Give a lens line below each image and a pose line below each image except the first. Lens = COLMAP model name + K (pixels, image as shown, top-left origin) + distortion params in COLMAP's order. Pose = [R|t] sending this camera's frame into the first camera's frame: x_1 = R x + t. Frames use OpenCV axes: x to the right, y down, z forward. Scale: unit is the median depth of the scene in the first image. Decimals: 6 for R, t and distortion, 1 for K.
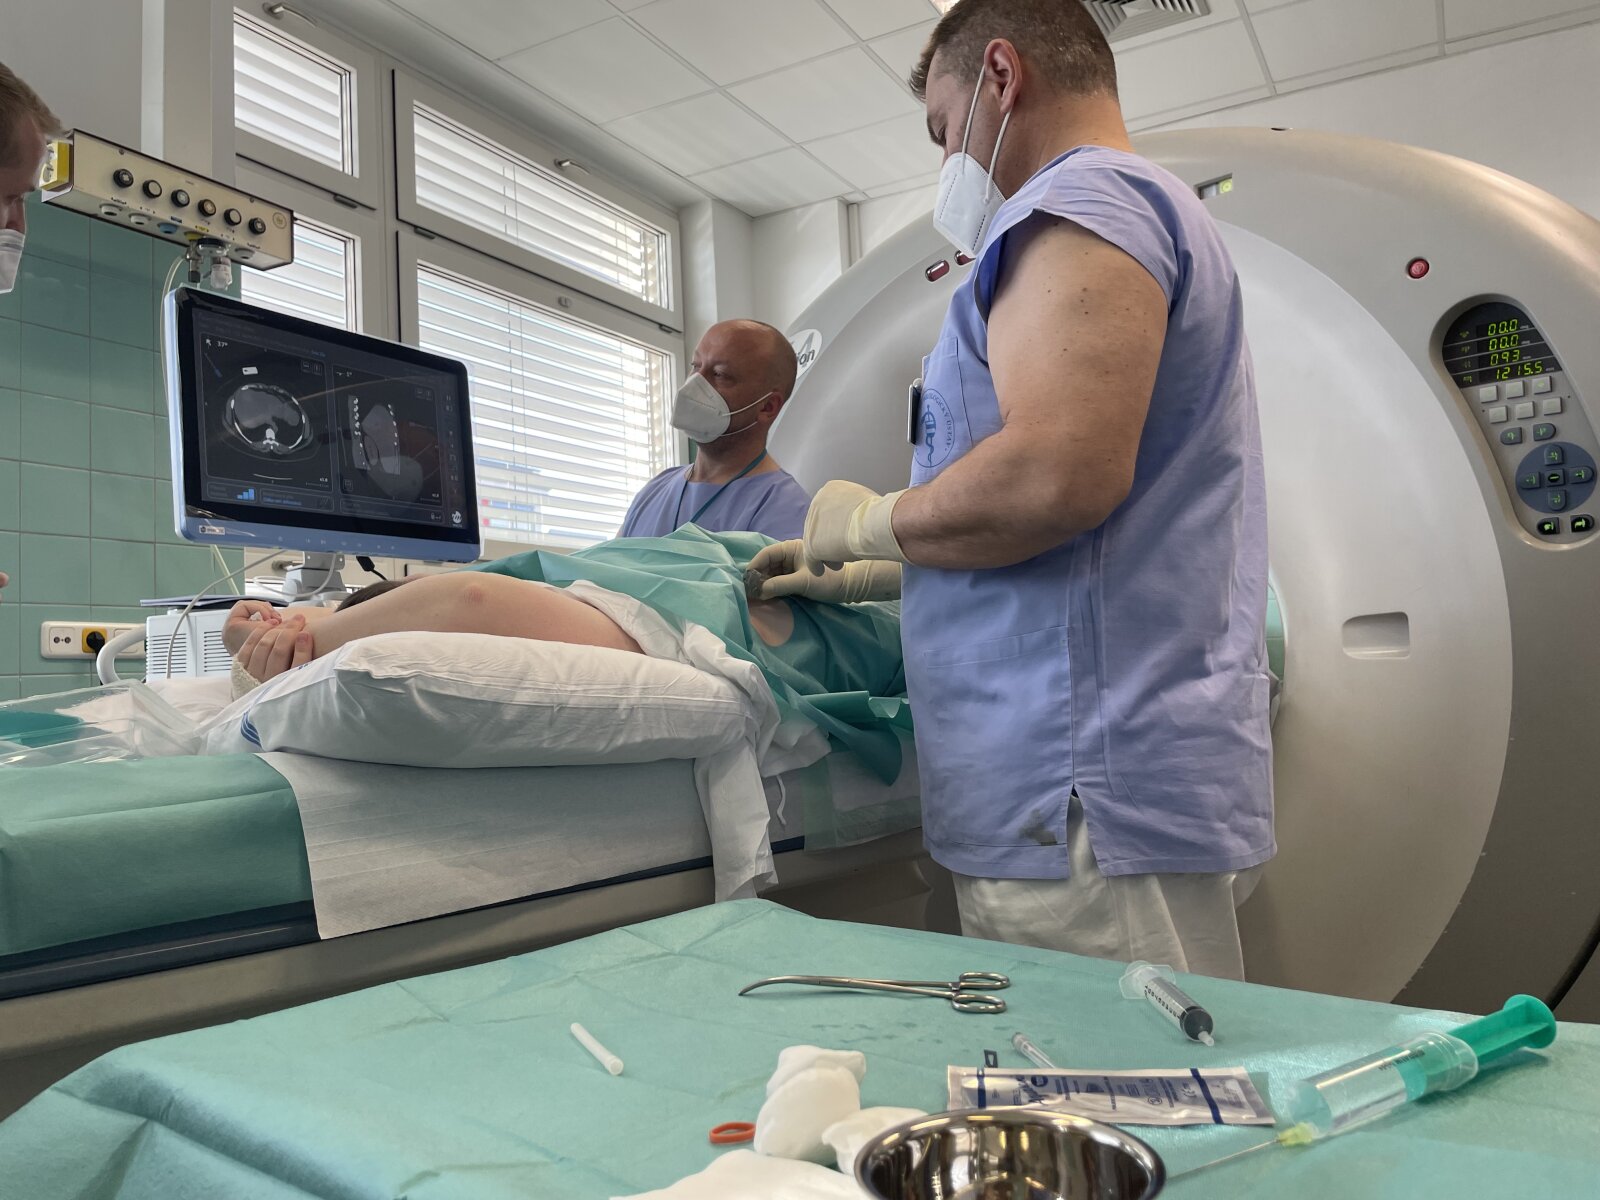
lens RADIAL K [[1207.8, 0, 794.3], [0, 1207.8, 589.2], [0, 0, 1]] dist [0.099409, -0.135940]
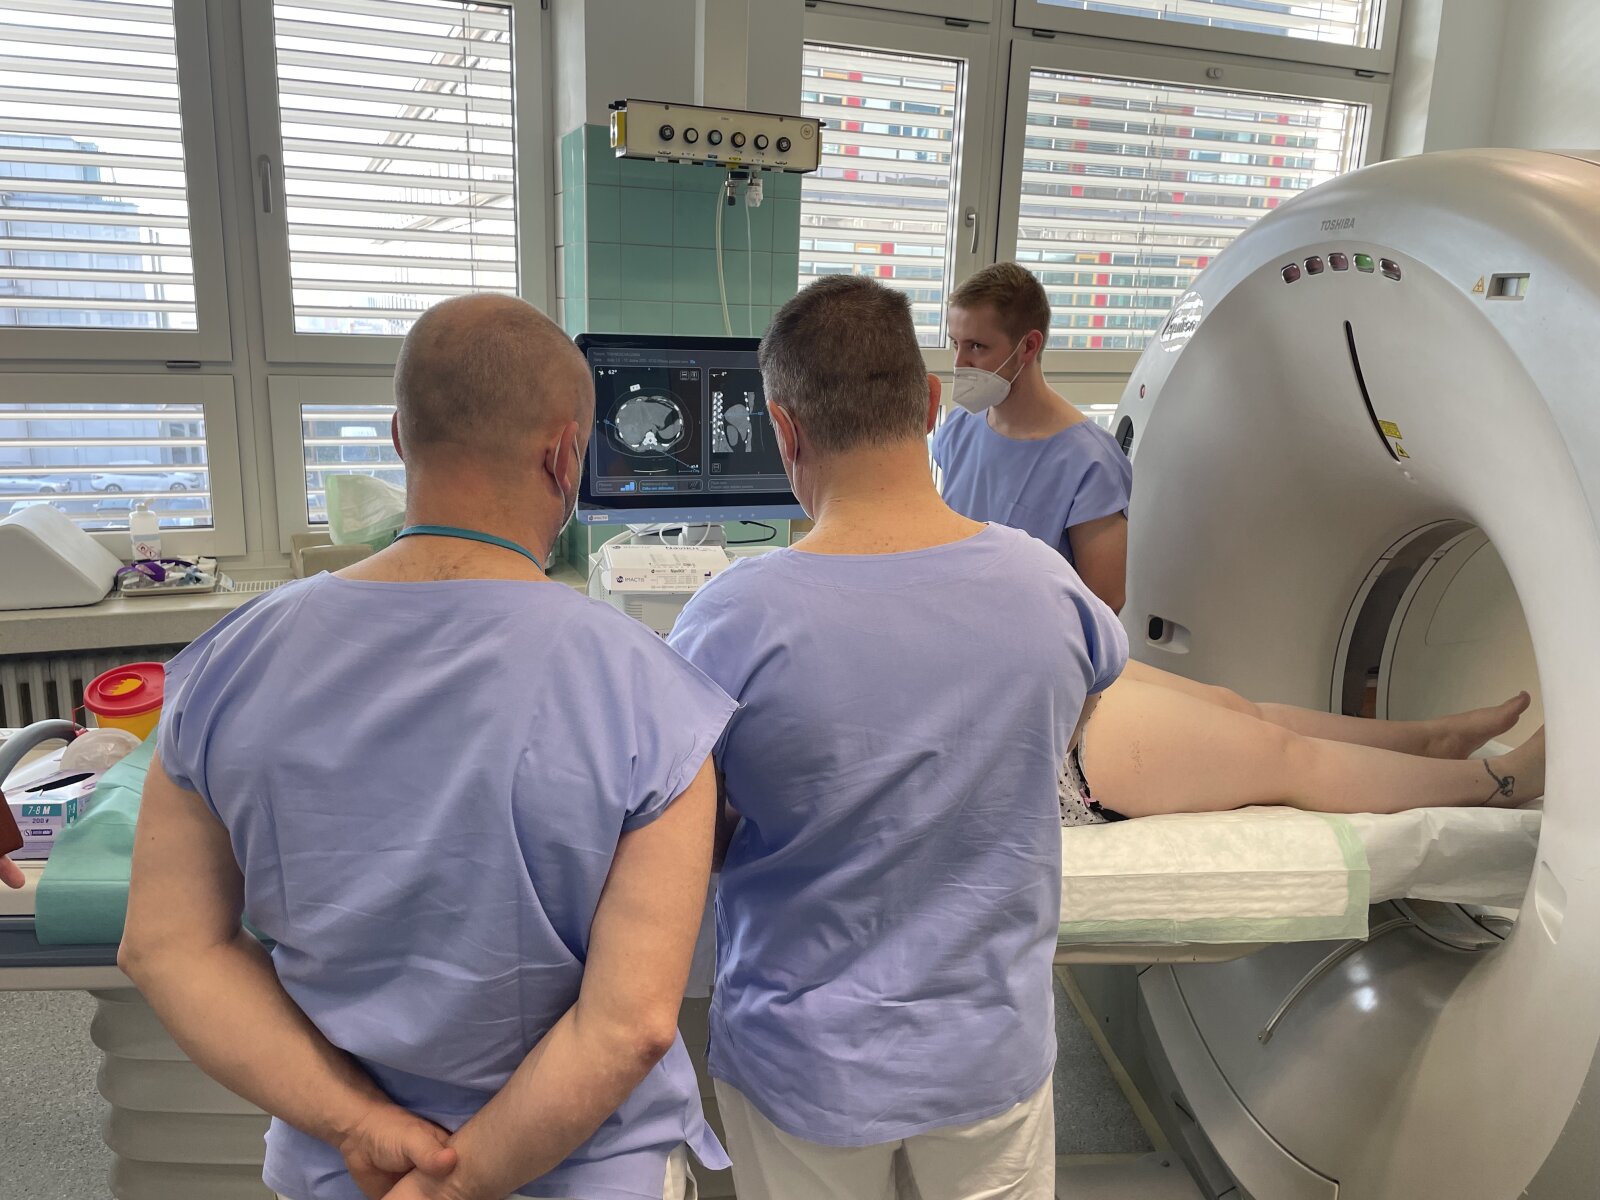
lens RADIAL K [[1207.8, 0, 794.3], [0, 1207.8, 589.2], [0, 0, 1]] dist [0.099409, -0.135940]
pose [[0.771274, 0.209739, -0.600954, 0.374438], [-0.017217, 0.950678, 0.309700, -0.280927], [0.636270, -0.228517, 0.736845, 0.083802]]
